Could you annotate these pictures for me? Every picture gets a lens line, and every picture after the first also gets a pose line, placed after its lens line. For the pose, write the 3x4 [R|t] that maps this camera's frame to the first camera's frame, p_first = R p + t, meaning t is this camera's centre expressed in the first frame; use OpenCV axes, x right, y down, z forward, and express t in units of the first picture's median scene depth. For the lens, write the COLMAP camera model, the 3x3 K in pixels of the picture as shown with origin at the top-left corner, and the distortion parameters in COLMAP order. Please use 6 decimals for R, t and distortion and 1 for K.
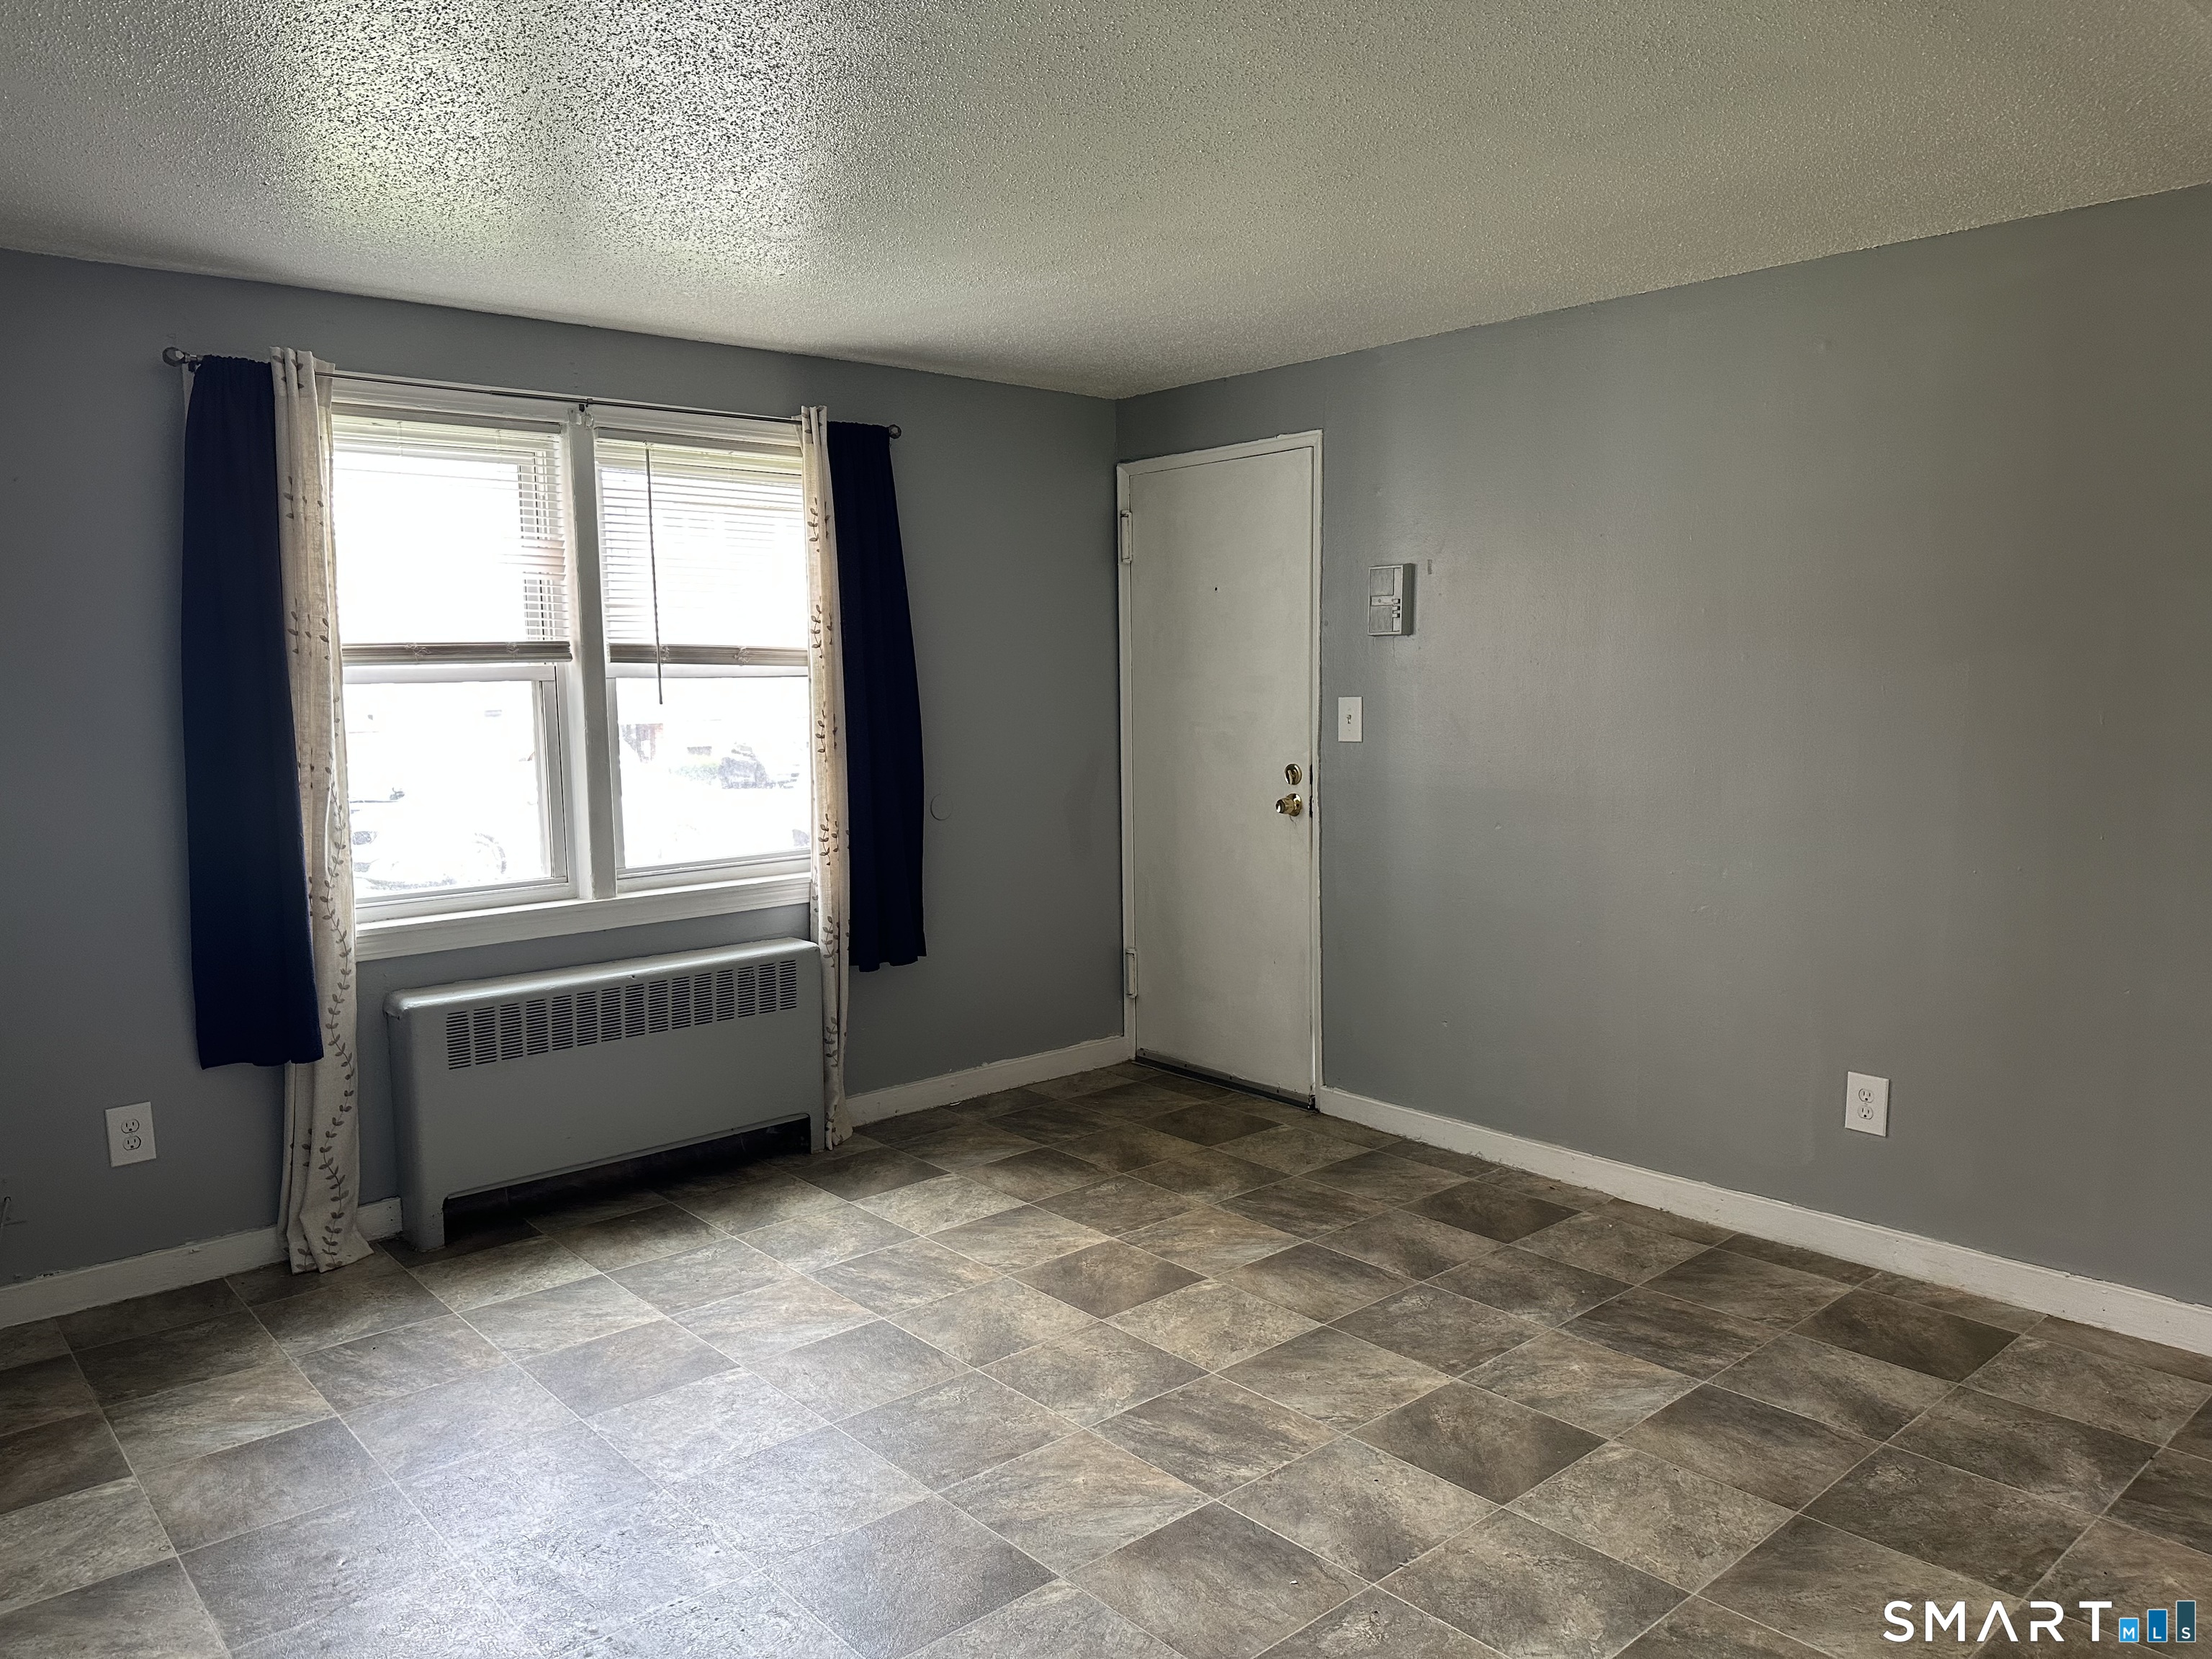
lens RADIAL K [[1558.0, 0, 1102.9], [0, 1558.0, 851.0], [0, 0, 1]] dist [0.142645, -0.198332]
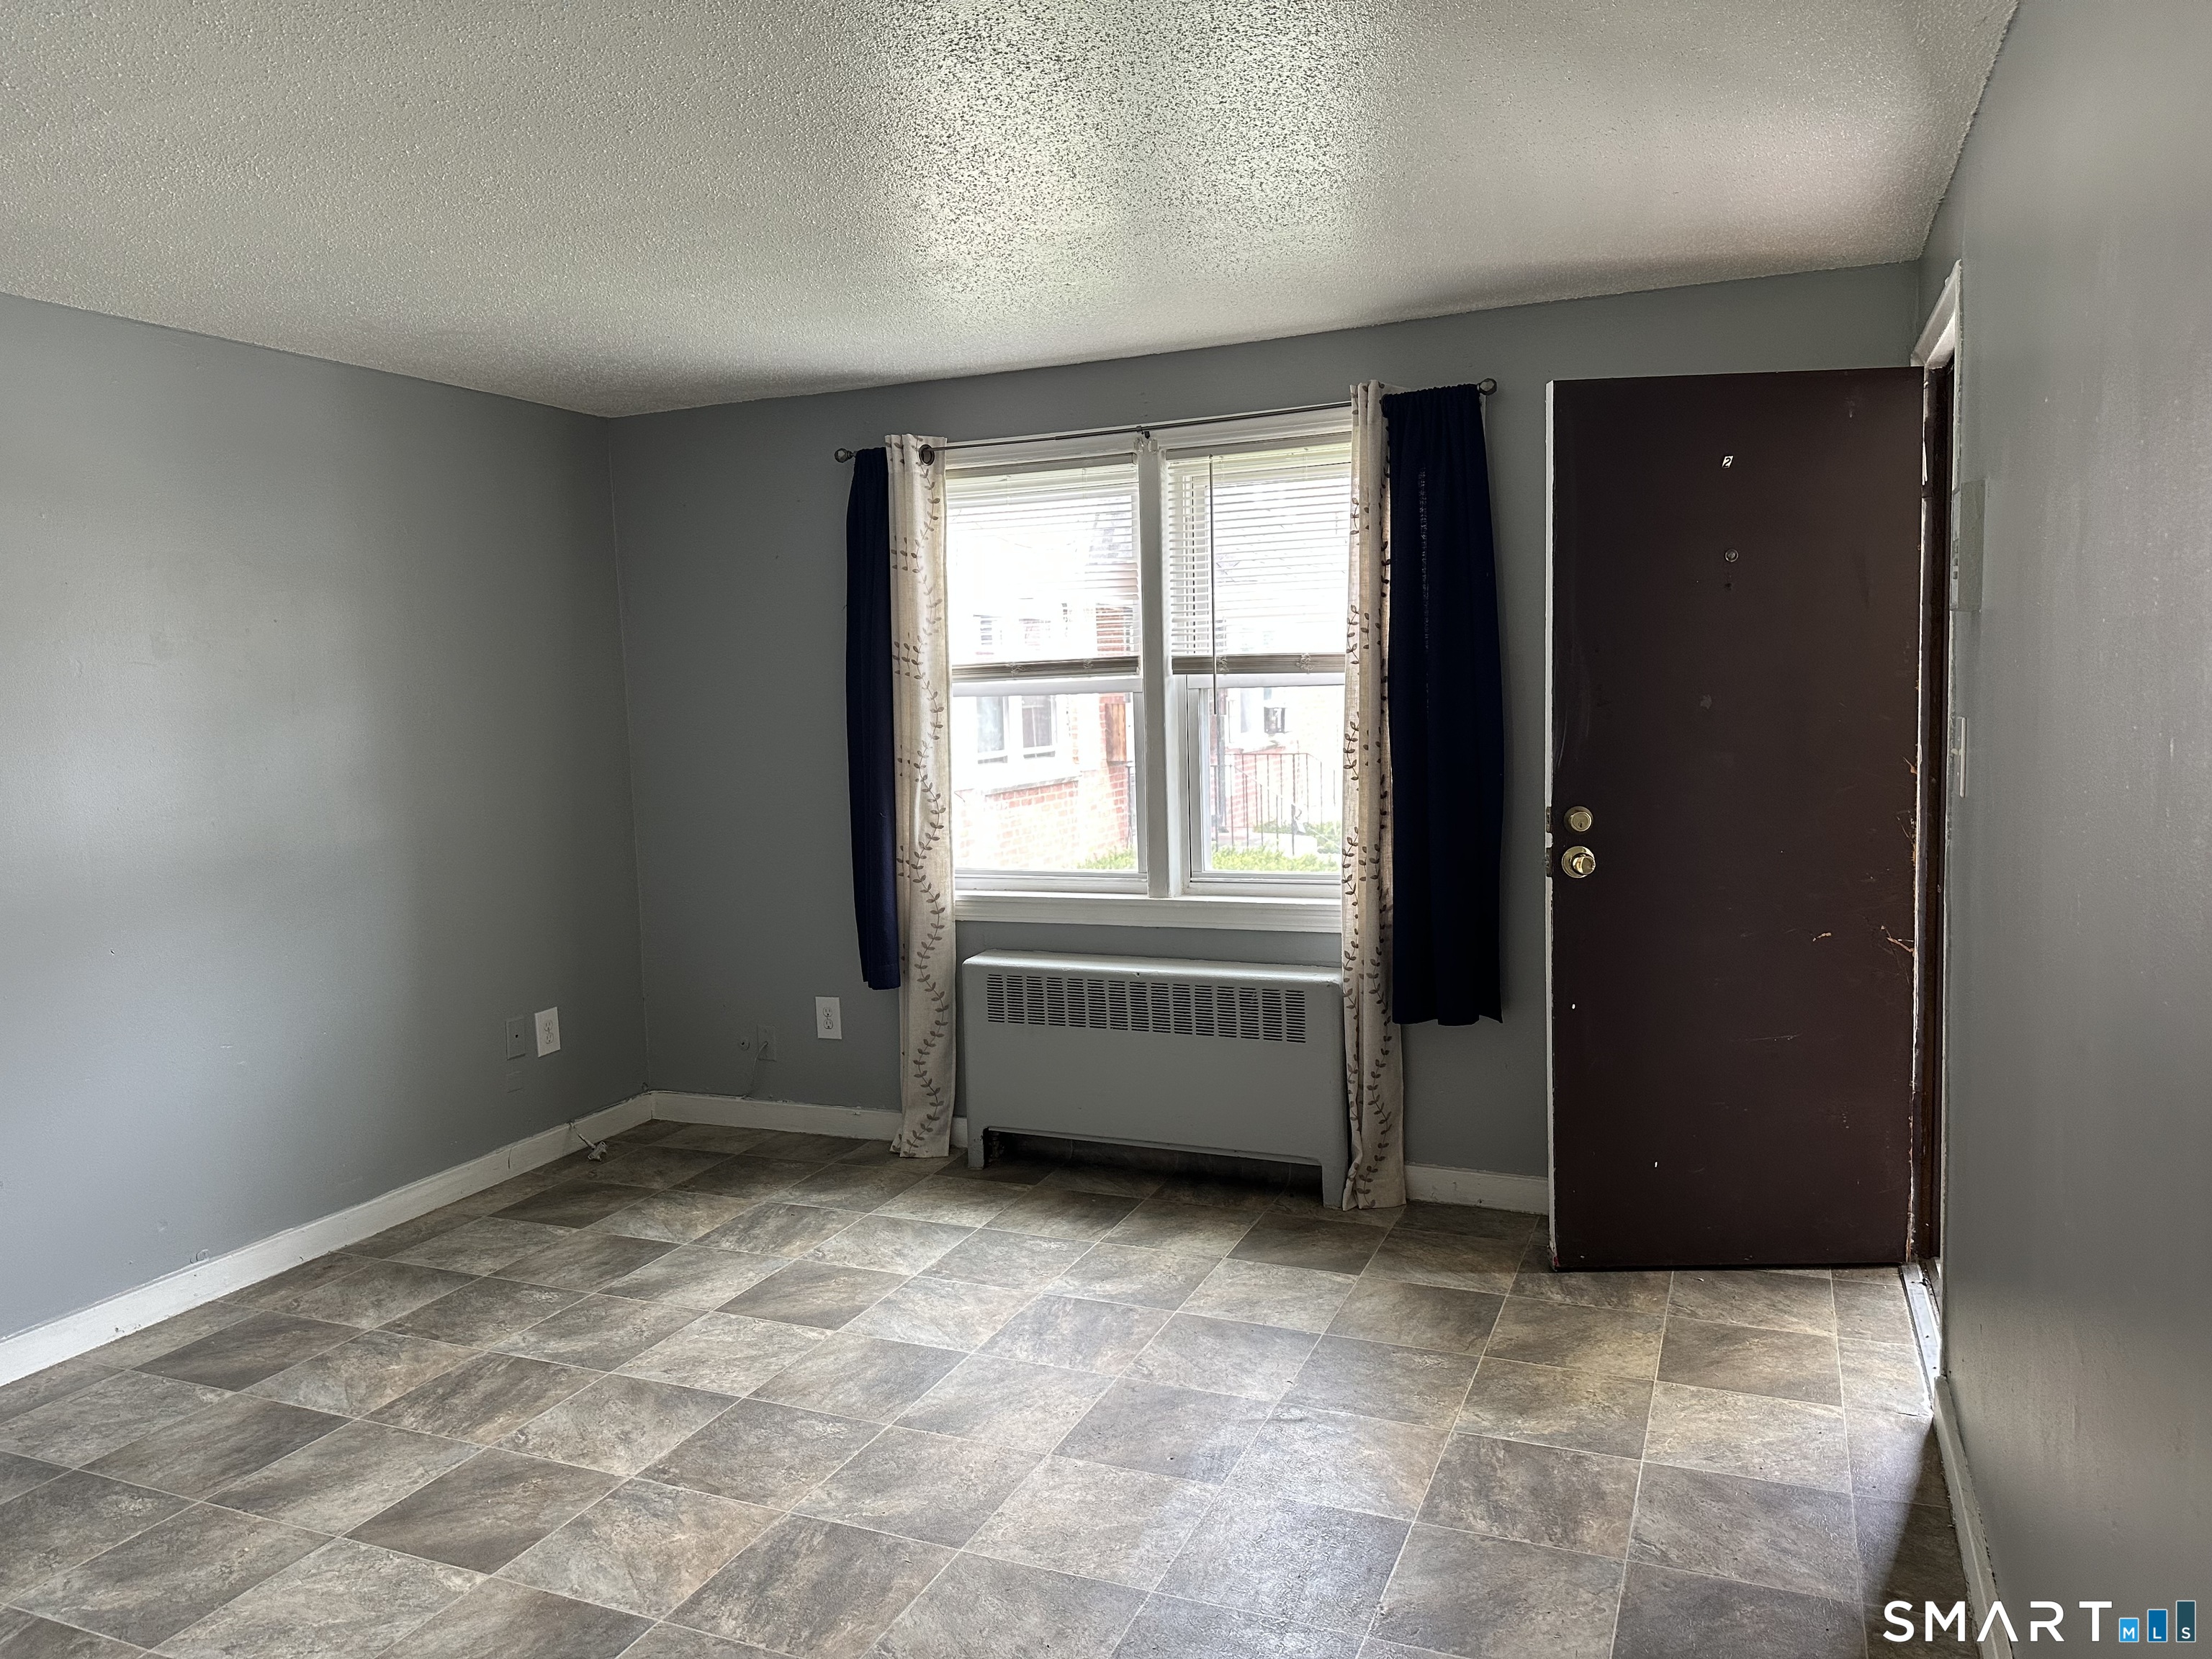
lens RADIAL K [[1565.9, 0, 1106.0], [0, 1565.9, 829.5], [0, 0, 1]] dist [0.164679, -0.201781]
pose [[0.428473, 0.084158, -0.899627, 0.648319], [-0.084798, 0.995004, 0.052693, -0.071911], [0.899566, 0.053709, 0.433469, 0.544776]]
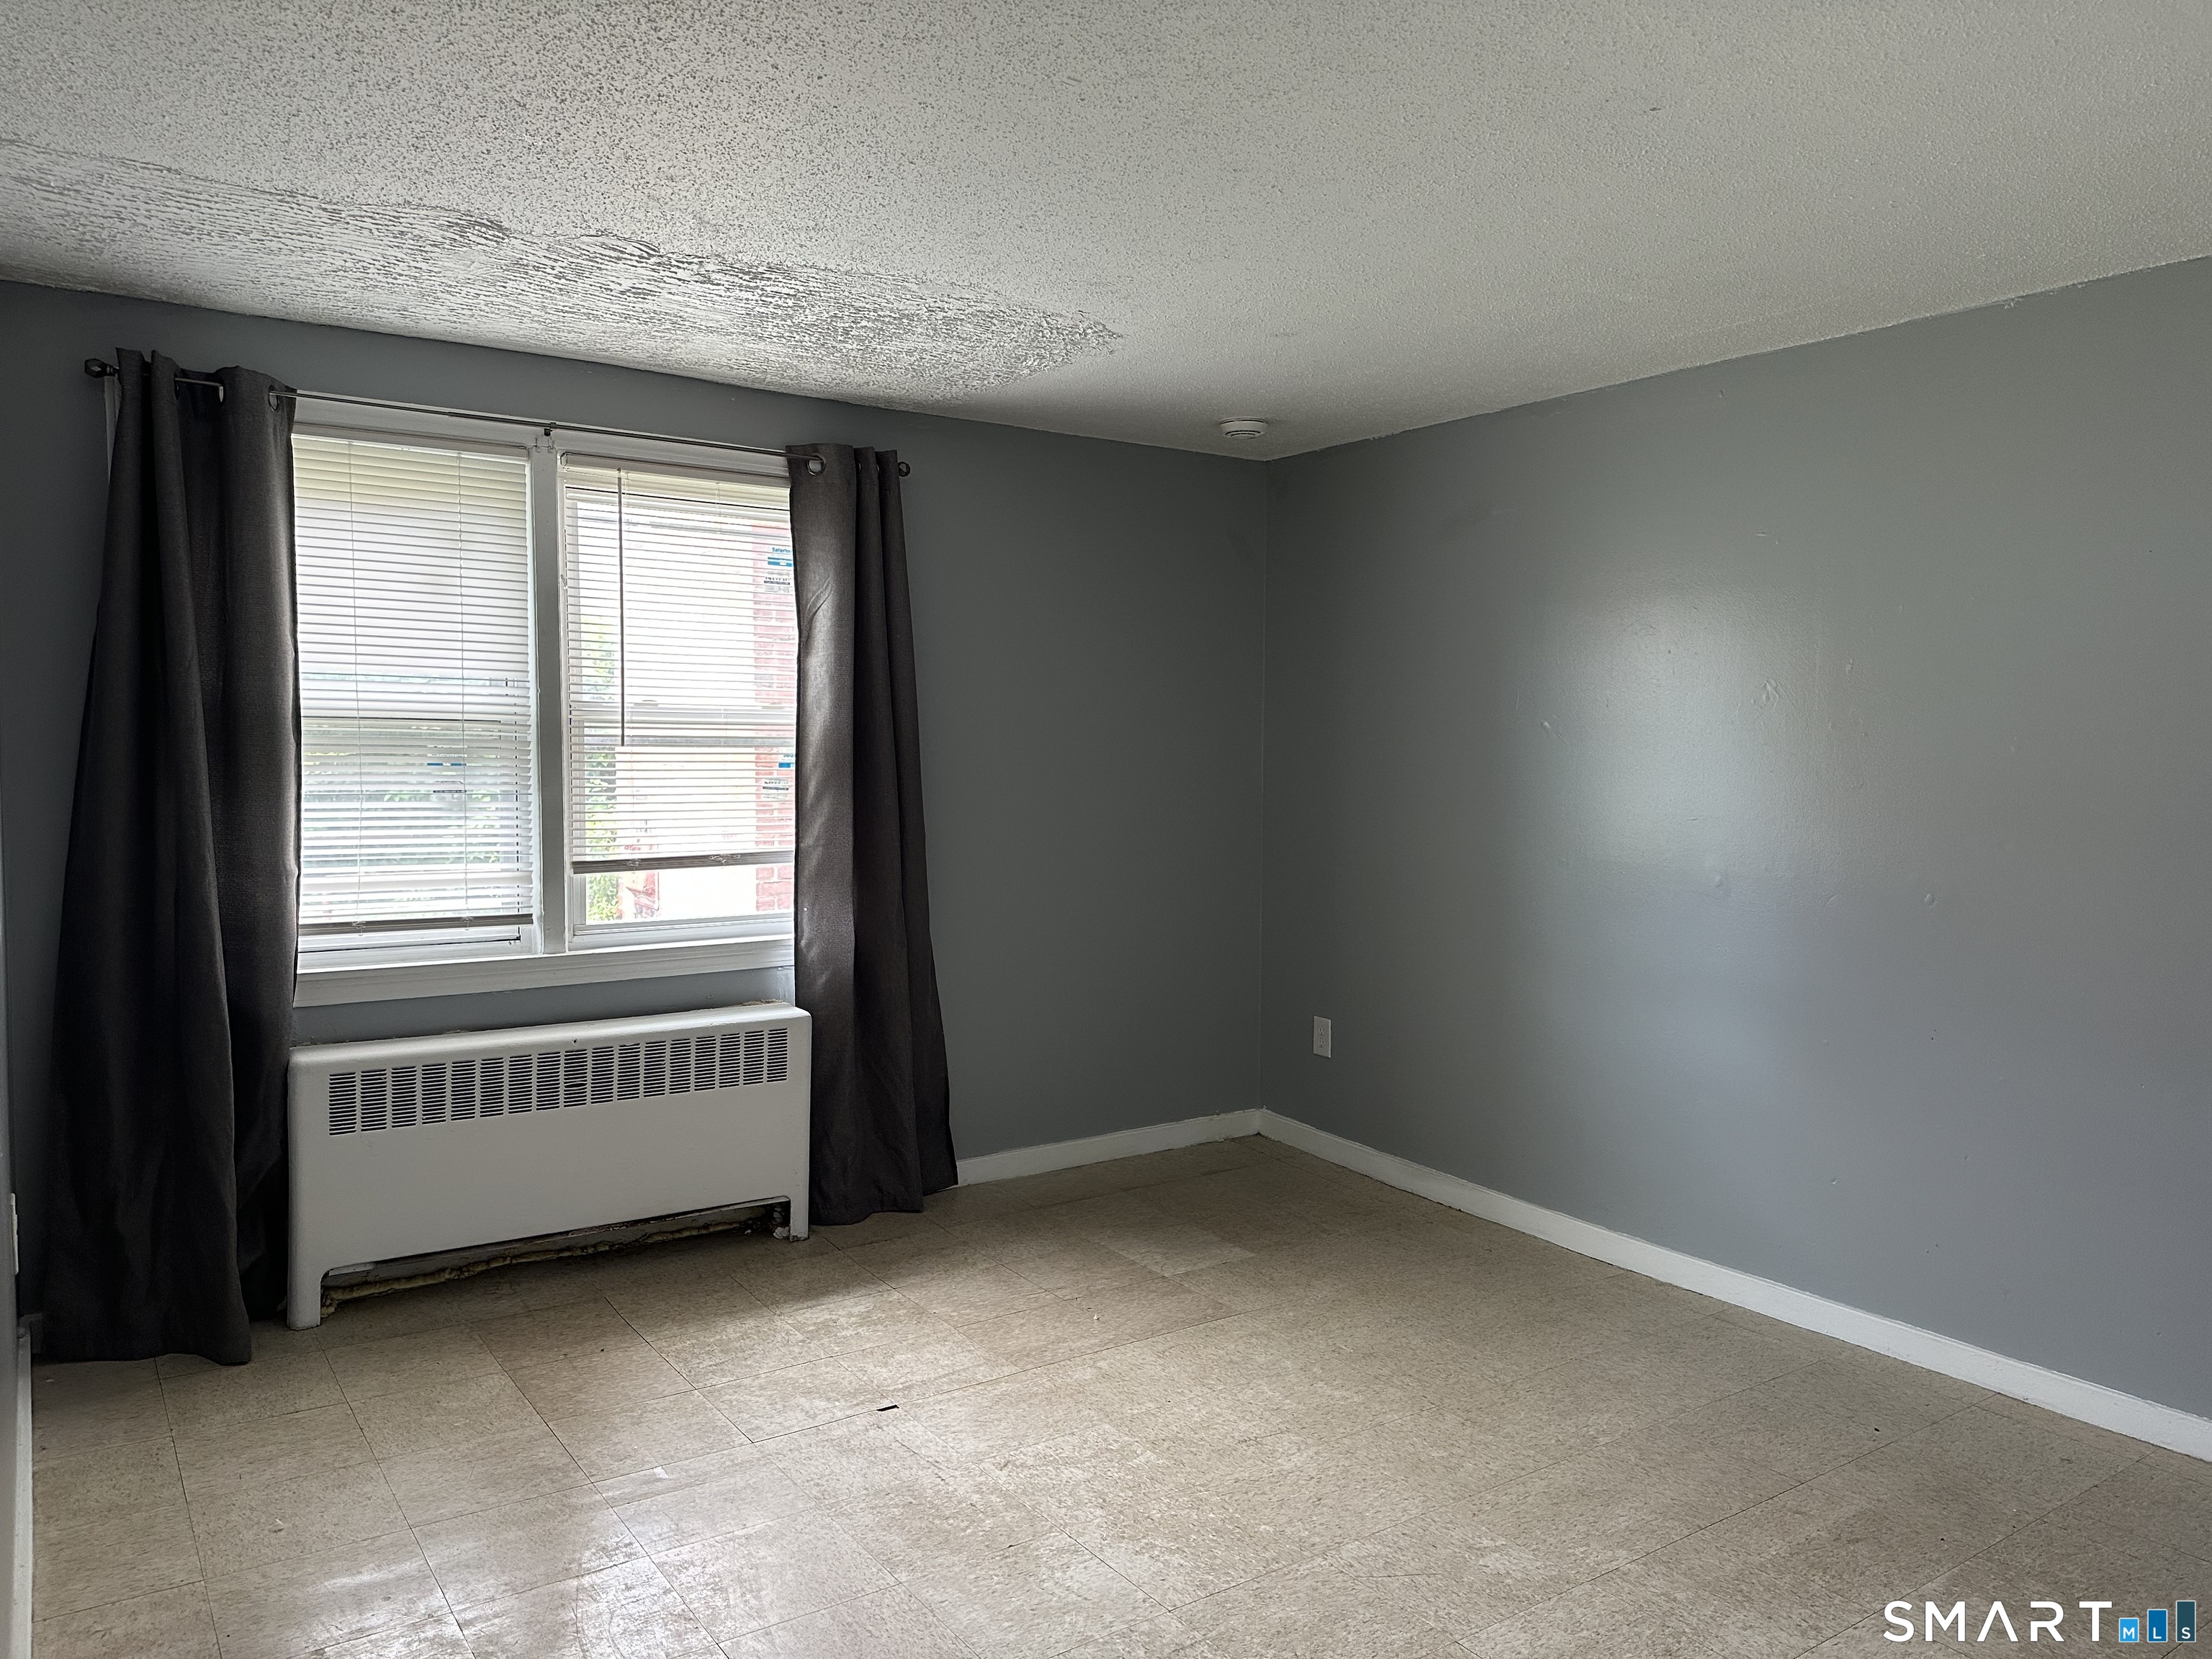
lens RADIAL K [[1565.9, 0, 1106.0], [0, 1565.9, 829.5], [0, 0, 1]] dist [0.164679, -0.201781]
pose [[0.993014, 0.046277, -0.108546, 0.114844], [-0.051901, 0.997421, -0.049569, -0.014623], [0.105972, 0.054857, 0.992855, 0.107483]]
